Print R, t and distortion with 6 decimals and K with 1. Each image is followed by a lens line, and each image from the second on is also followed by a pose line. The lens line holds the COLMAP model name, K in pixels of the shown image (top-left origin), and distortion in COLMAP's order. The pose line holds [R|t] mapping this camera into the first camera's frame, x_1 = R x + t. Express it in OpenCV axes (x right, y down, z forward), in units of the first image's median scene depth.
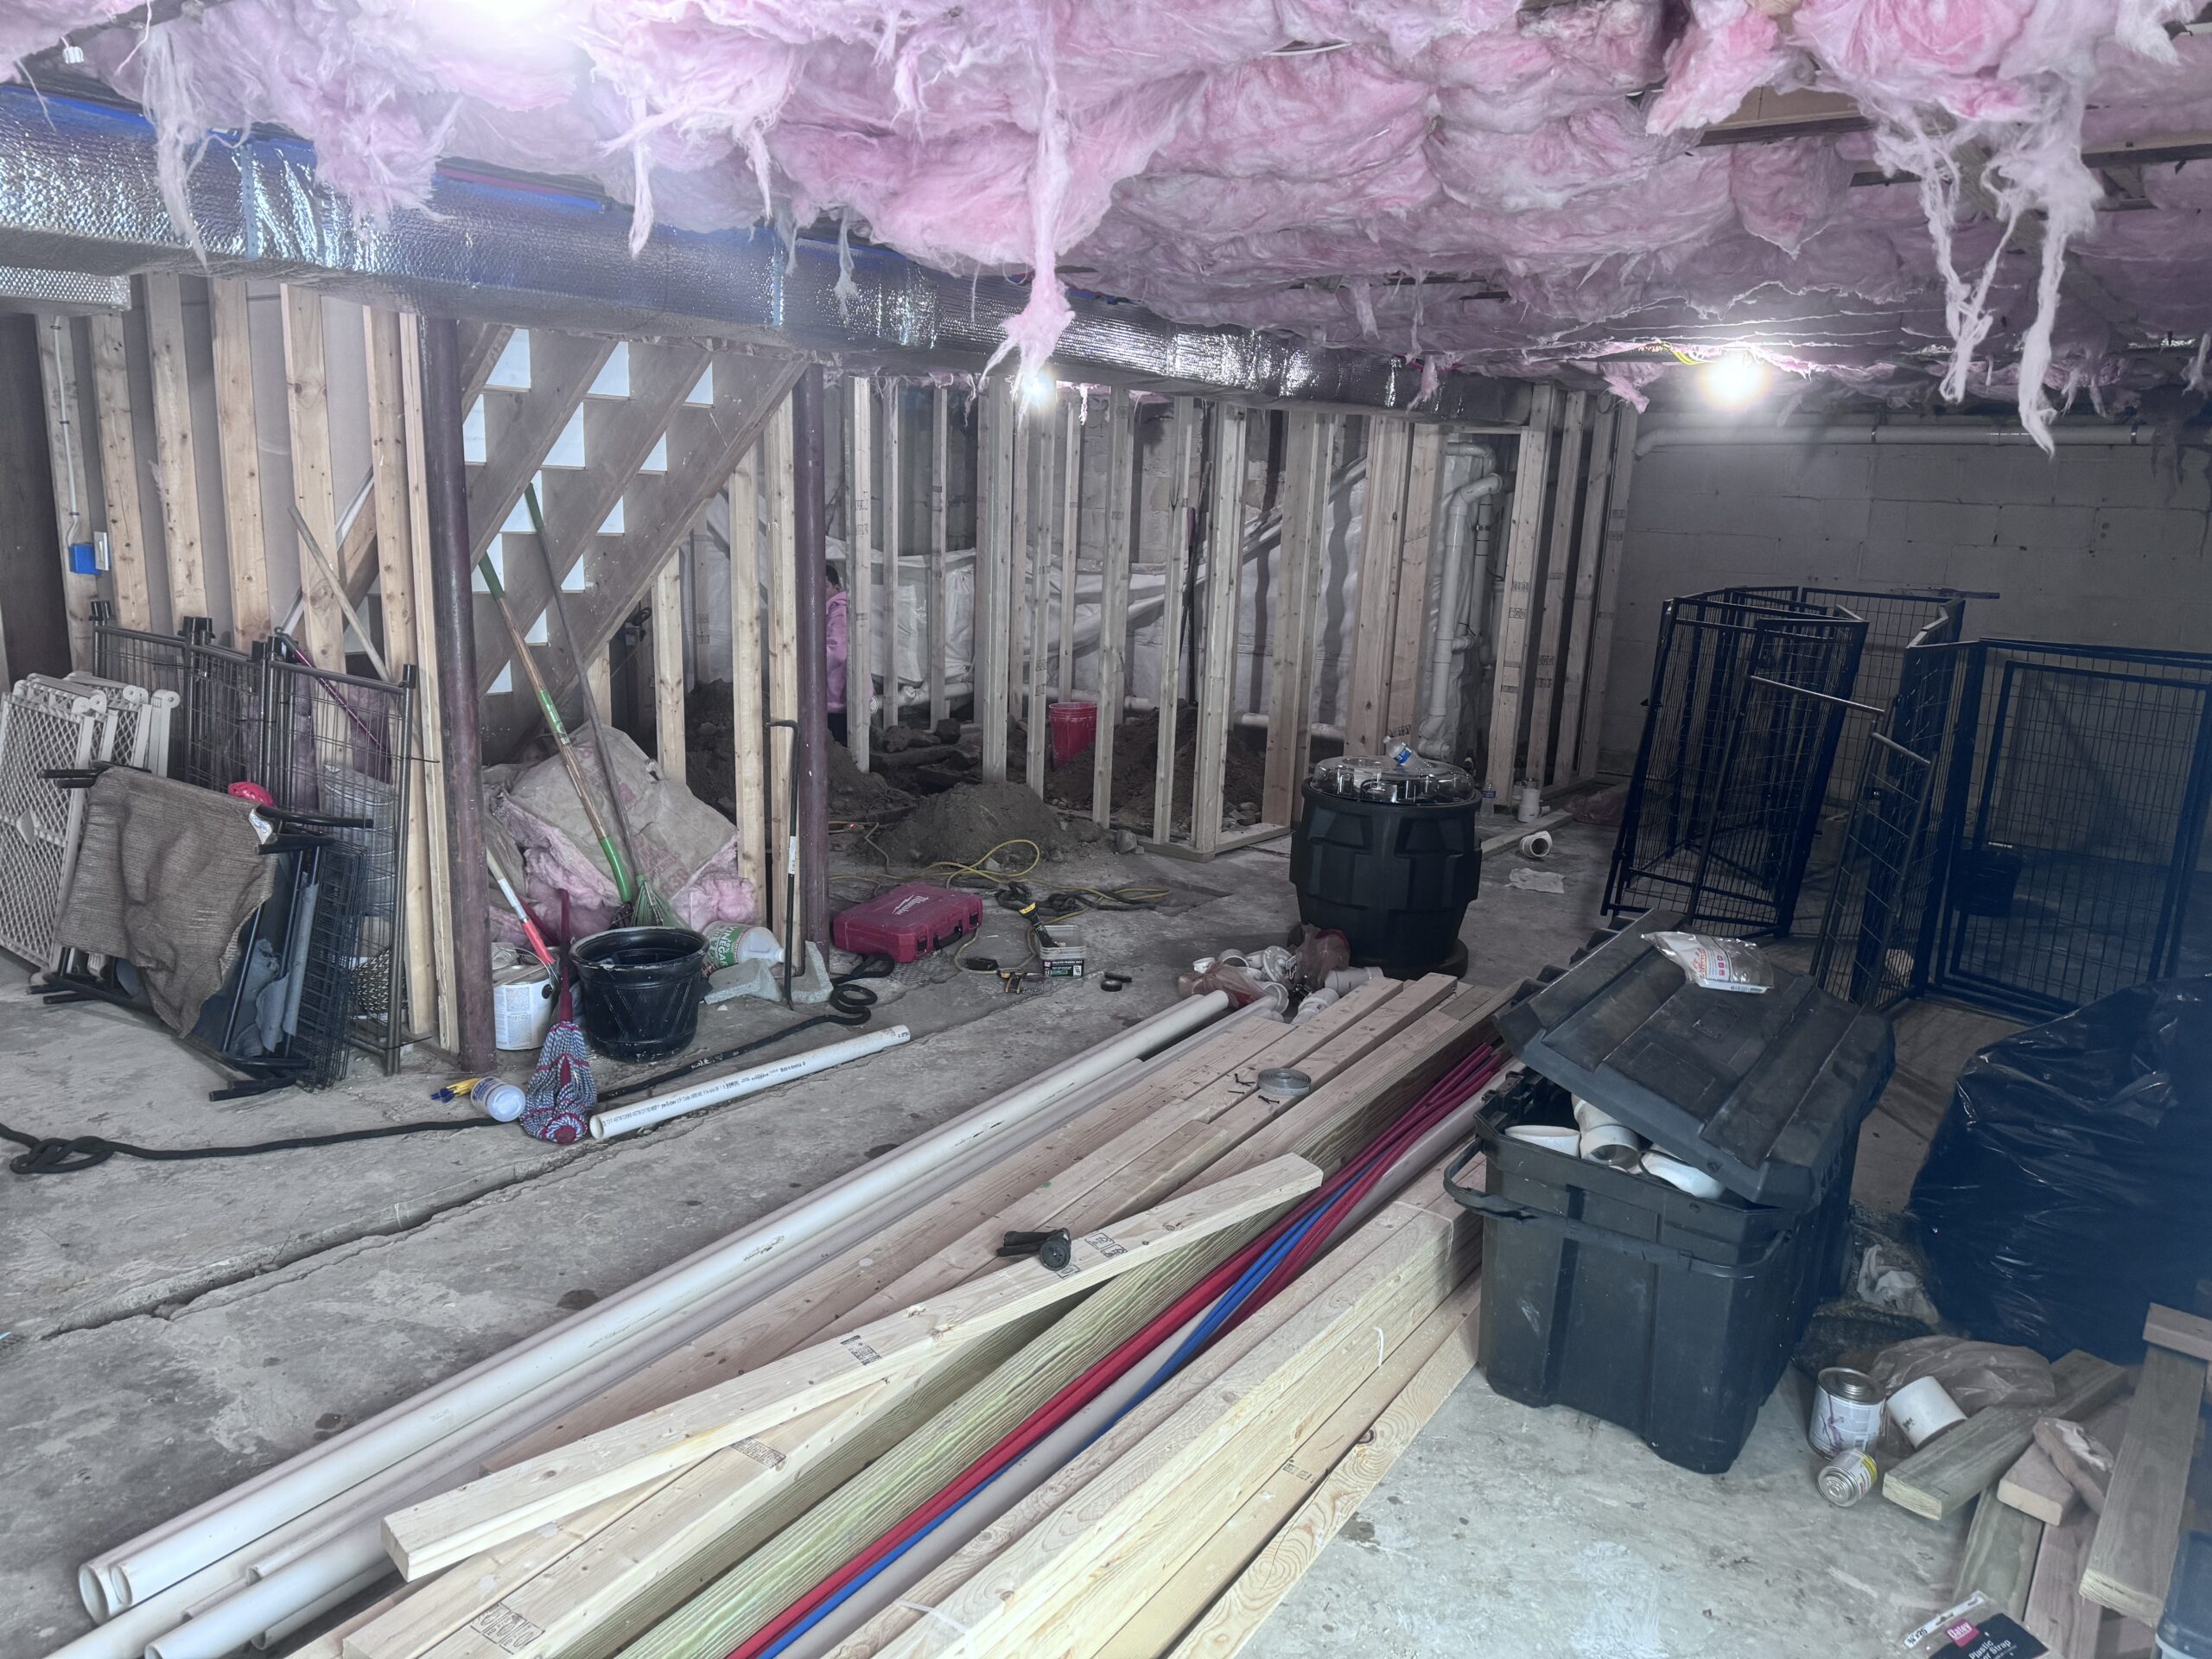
lens RADIAL K [[1541.5, 0, 1106.7], [0, 1541.5, 846.8], [0, 0, 1]] dist [0.049686, -0.059294]
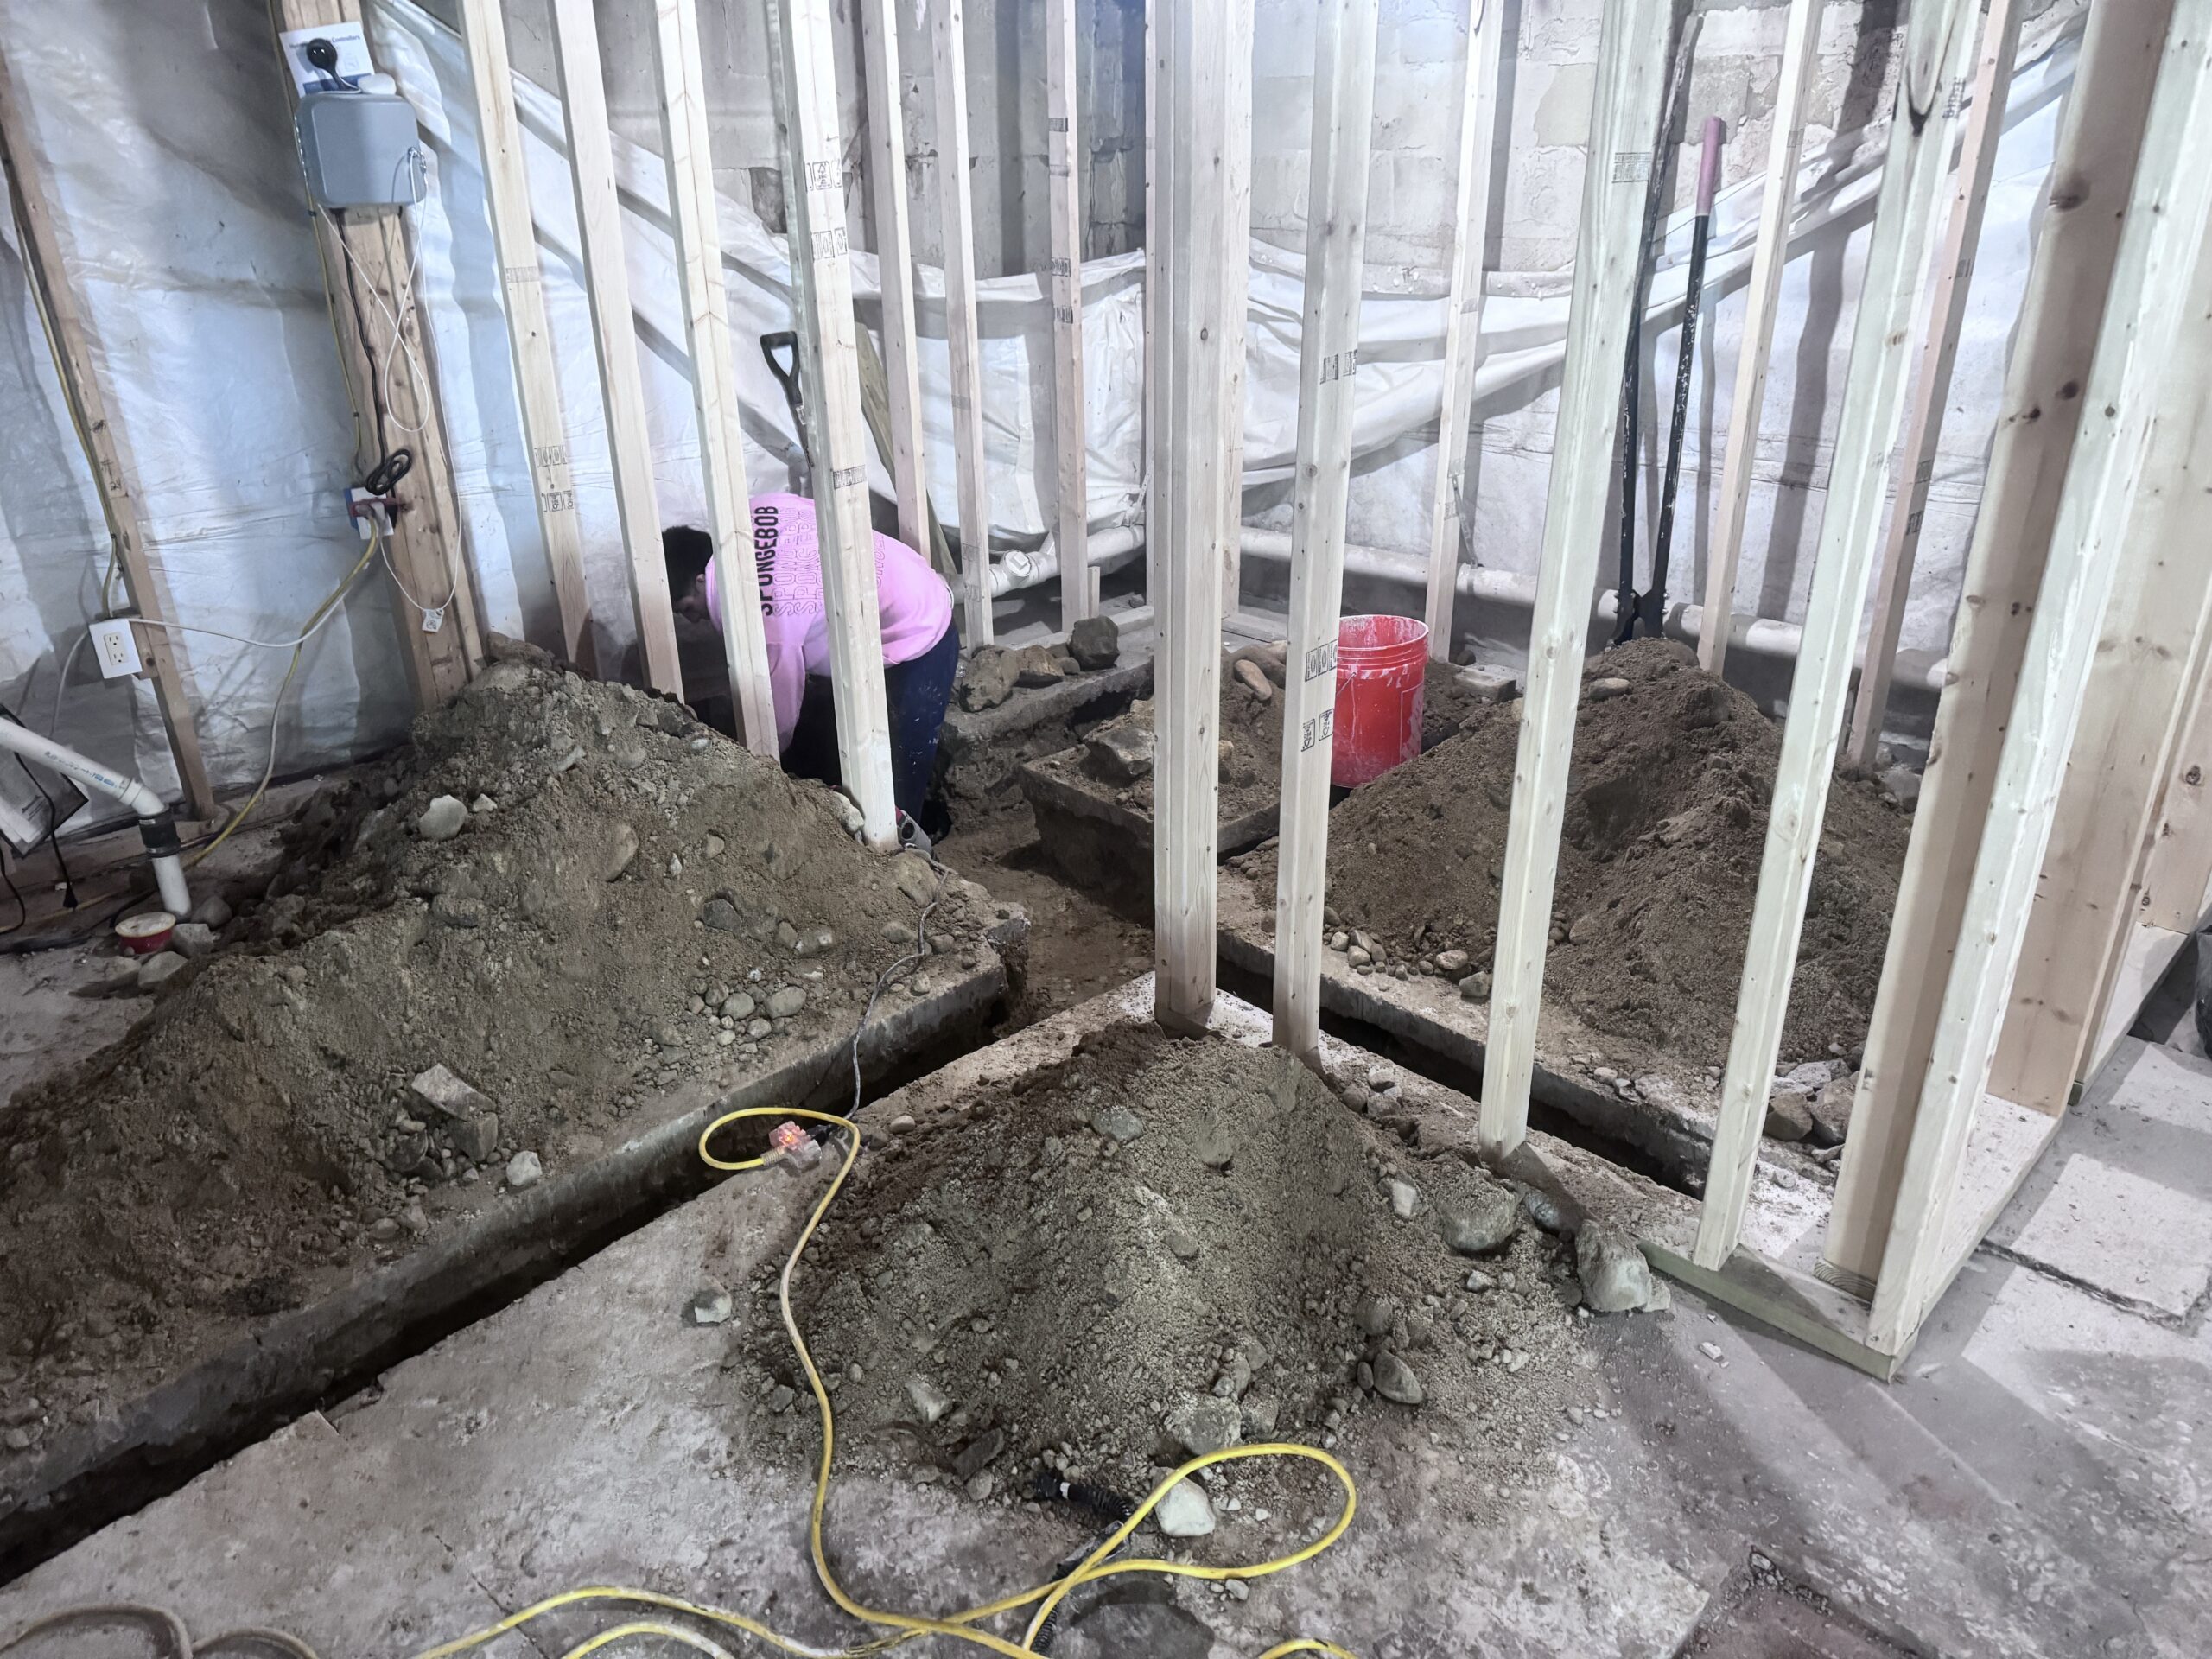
lens RADIAL K [[1541.5, 0, 1109.2], [0, 1541.5, 821.2], [0, 0, 1]] dist [0.049686, -0.059294]
pose [[0.992183, 0.002762, -0.124763, -0.036298], [0.020026, 0.983275, 0.181023, -0.110153], [0.123176, -0.182106, 0.975533, 0.512147]]
